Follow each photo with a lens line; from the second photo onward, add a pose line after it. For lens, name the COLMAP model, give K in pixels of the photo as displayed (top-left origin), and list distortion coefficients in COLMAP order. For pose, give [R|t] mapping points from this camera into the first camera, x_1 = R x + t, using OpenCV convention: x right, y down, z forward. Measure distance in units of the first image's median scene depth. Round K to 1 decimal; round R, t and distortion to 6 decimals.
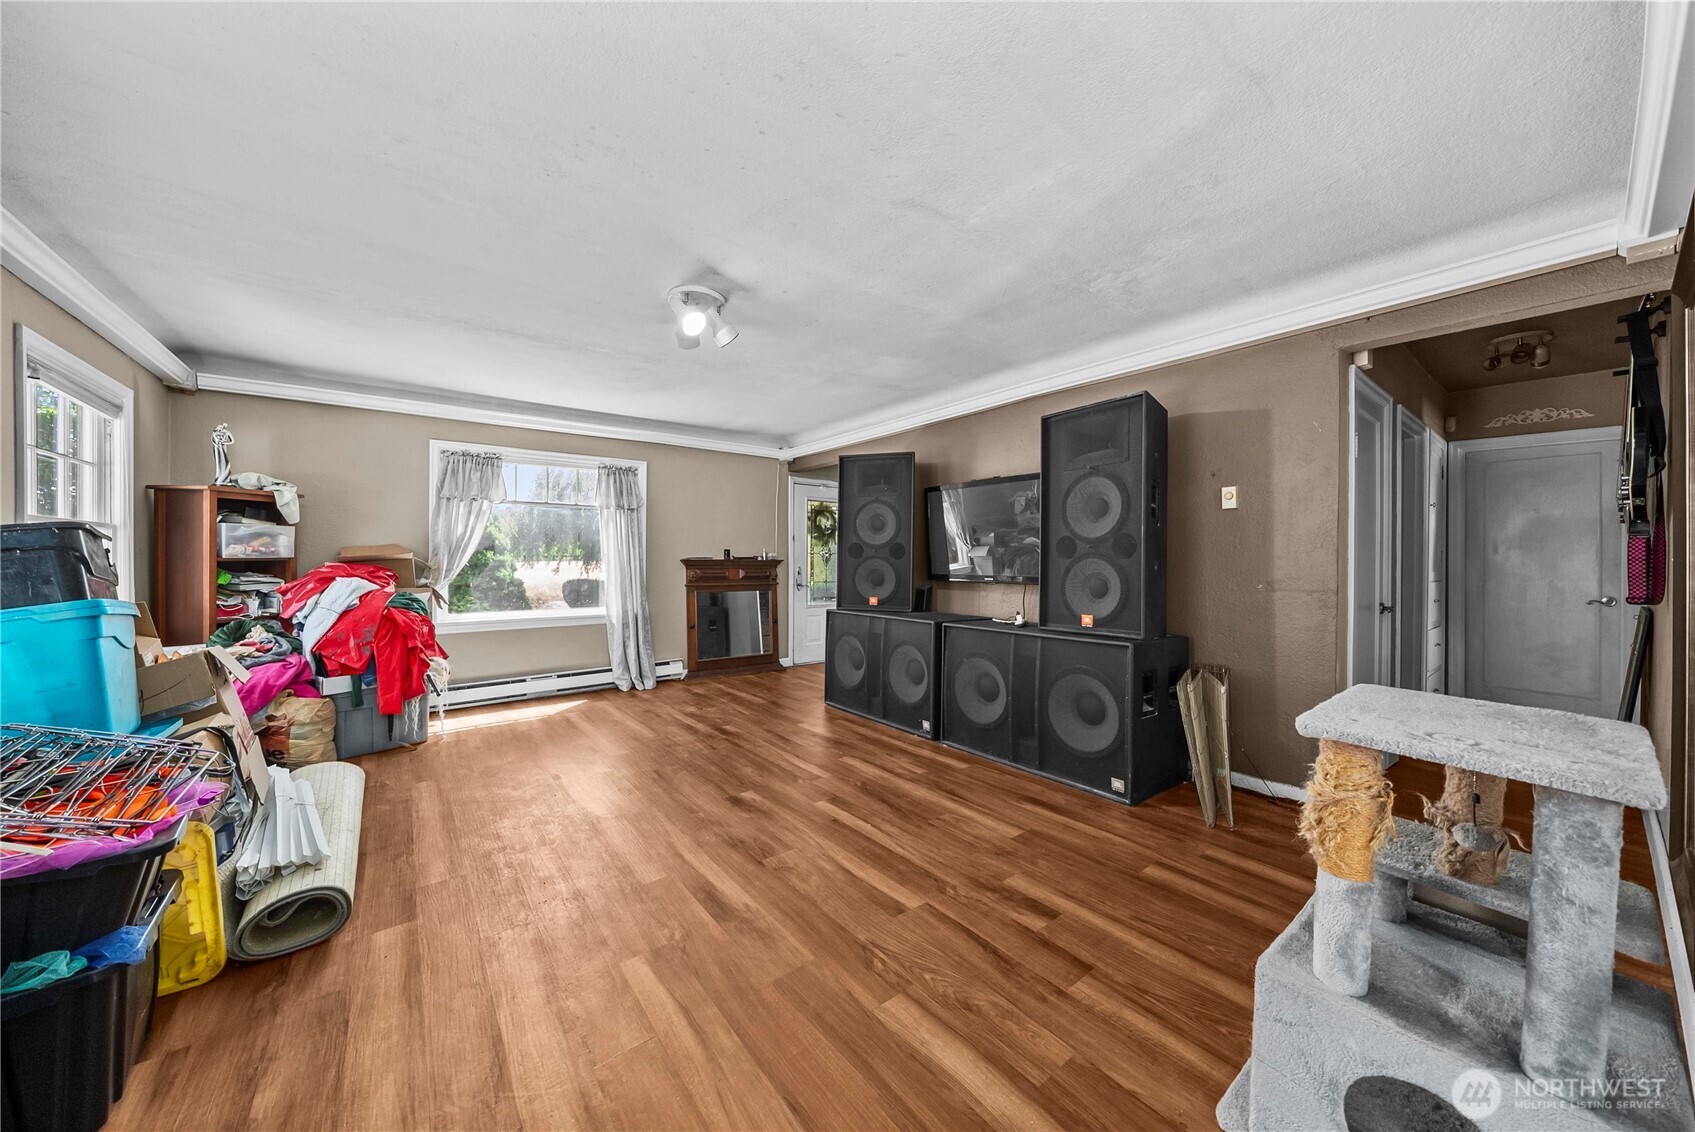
lens RADIAL K [[589.3, 0, 847.5], [0, 589.3, 566.0], [0, 0, 1]] dist [-0.001503, -0.000132]
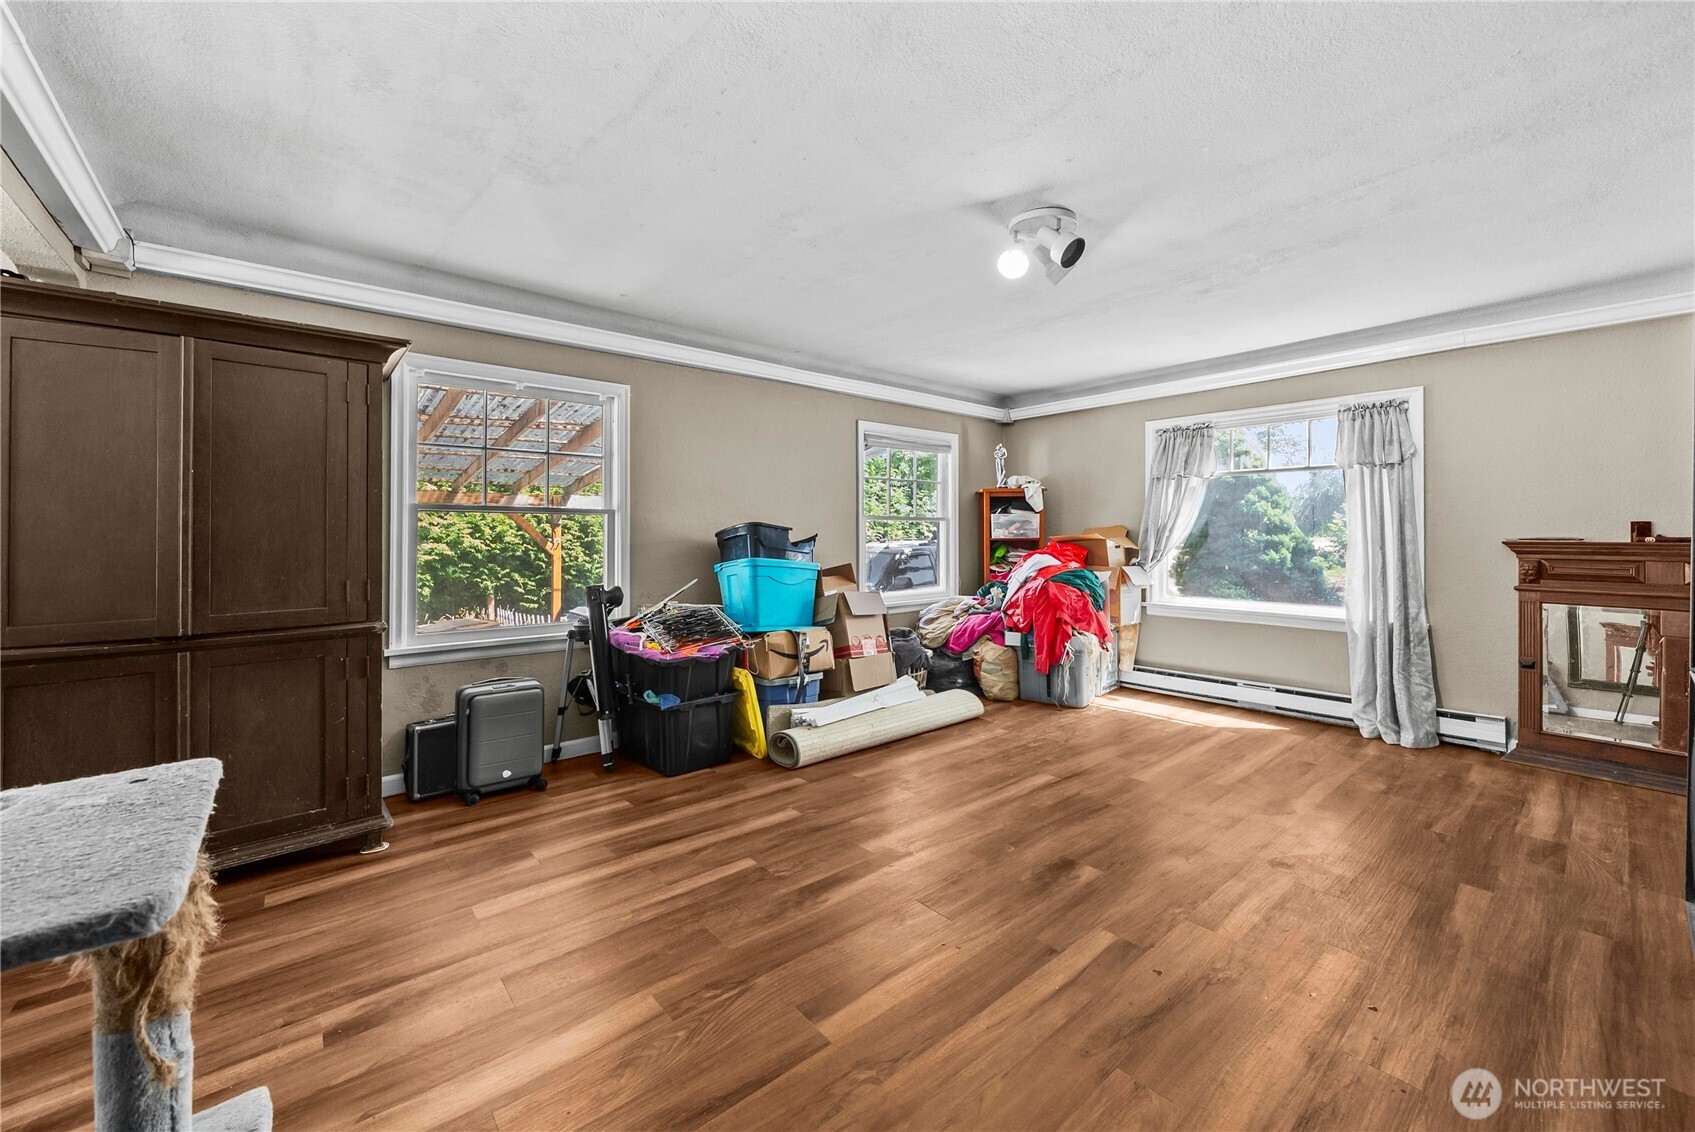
lens RADIAL K [[659.6, 0, 845.6], [0, 659.6, 529.2], [0, 0, 1]] dist [-0.000264, -0.000066]
pose [[0.046523, -0.011883, -0.998847, 0.492148], [-0.013789, 0.999826, -0.012537, -0.009585], [0.998822, 0.014356, 0.046351, 0.526401]]
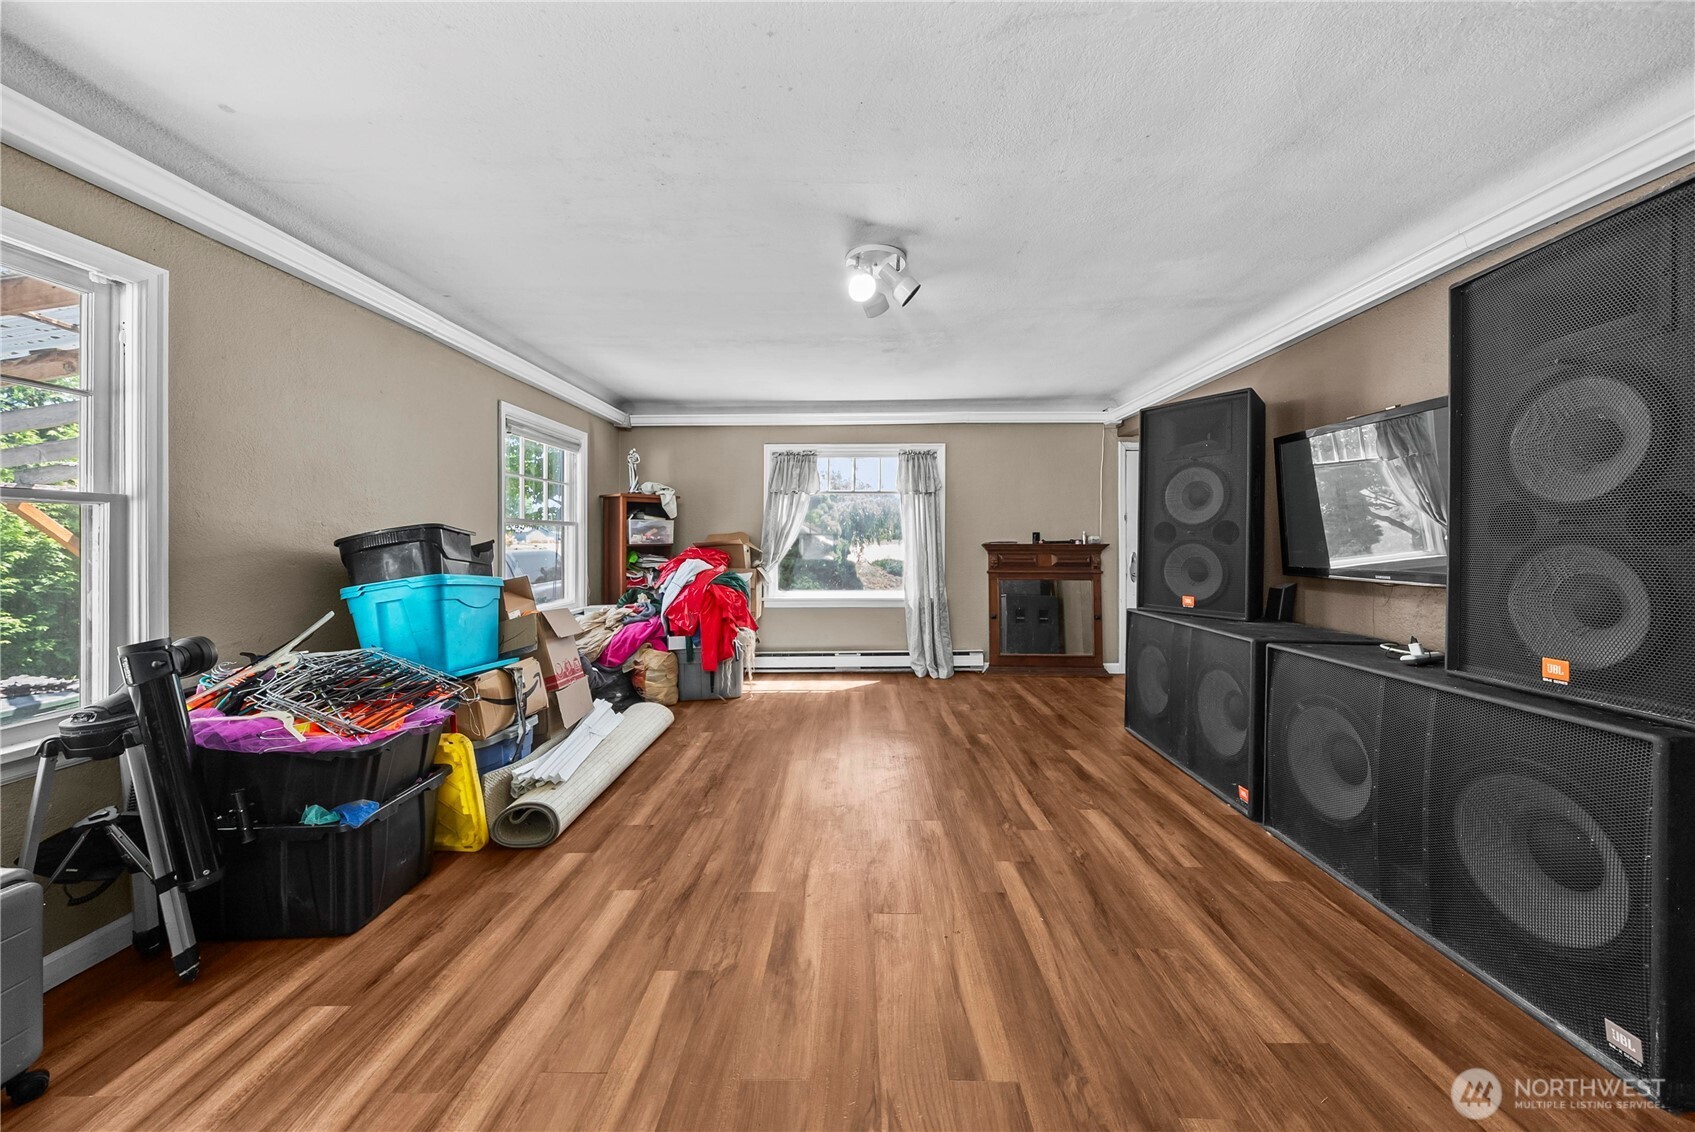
lens RADIAL K [[594.7, 0, 844.2], [0, 594.7, 540.9], [0, 0, 1]] dist [-0.002418, -0.000077]
pose [[0.778338, -0.003572, -0.627836, 0.214207], [-0.004102, 0.999934, -0.010775, -0.007373], [0.627833, 0.010962, 0.778271, 0.199820]]
